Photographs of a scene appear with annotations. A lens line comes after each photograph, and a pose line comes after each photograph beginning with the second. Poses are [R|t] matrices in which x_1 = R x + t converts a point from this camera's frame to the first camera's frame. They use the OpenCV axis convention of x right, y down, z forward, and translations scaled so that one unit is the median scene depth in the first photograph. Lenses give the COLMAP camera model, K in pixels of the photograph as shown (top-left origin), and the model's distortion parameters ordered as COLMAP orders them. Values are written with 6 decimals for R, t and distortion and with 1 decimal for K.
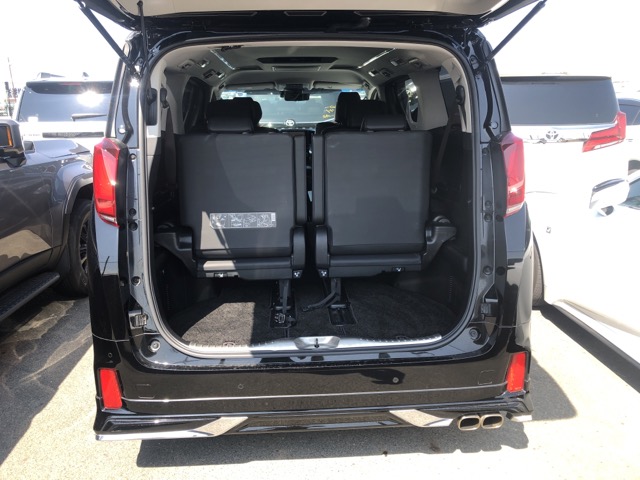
lens RADIAL K [[531.2, 0, 320.0], [0, 531.2, 240.0], [0, 0, 1]] dist [0.009675, 0.015175]
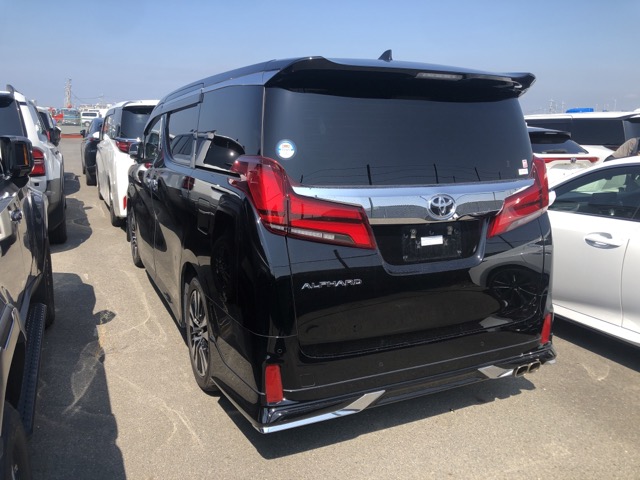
lens RADIAL K [[531.2, 0, 320.0], [0, 531.2, 240.0], [0, 0, 1]] dist [0.009675, 0.015175]
pose [[0.925216, -0.051444, 0.375939, -0.676095], [0.065059, 0.997602, -0.023601, 0.016640], [-0.373823, 0.046294, 0.926344, -0.059277]]
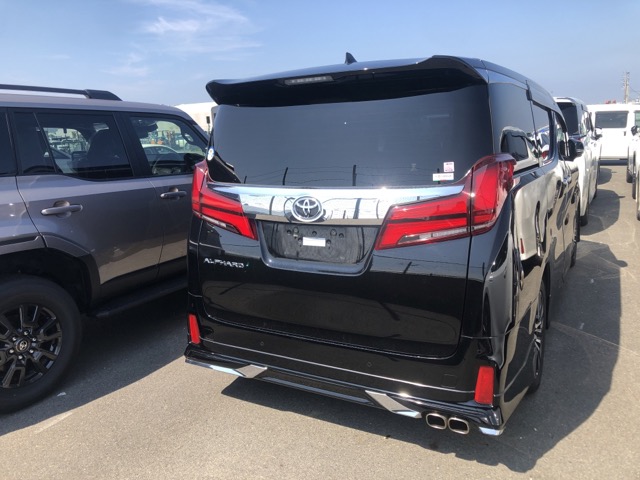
lens RADIAL K [[531.2, 0, 320.0], [0, 531.2, 240.0], [0, 0, 1]] dist [0.009675, 0.015175]
pose [[0.836039, 0.083958, -0.542209, 0.645930], [-0.099835, 0.995004, 0.000133, 0.000357], [0.539511, 0.054020, 0.840244, -0.056503]]
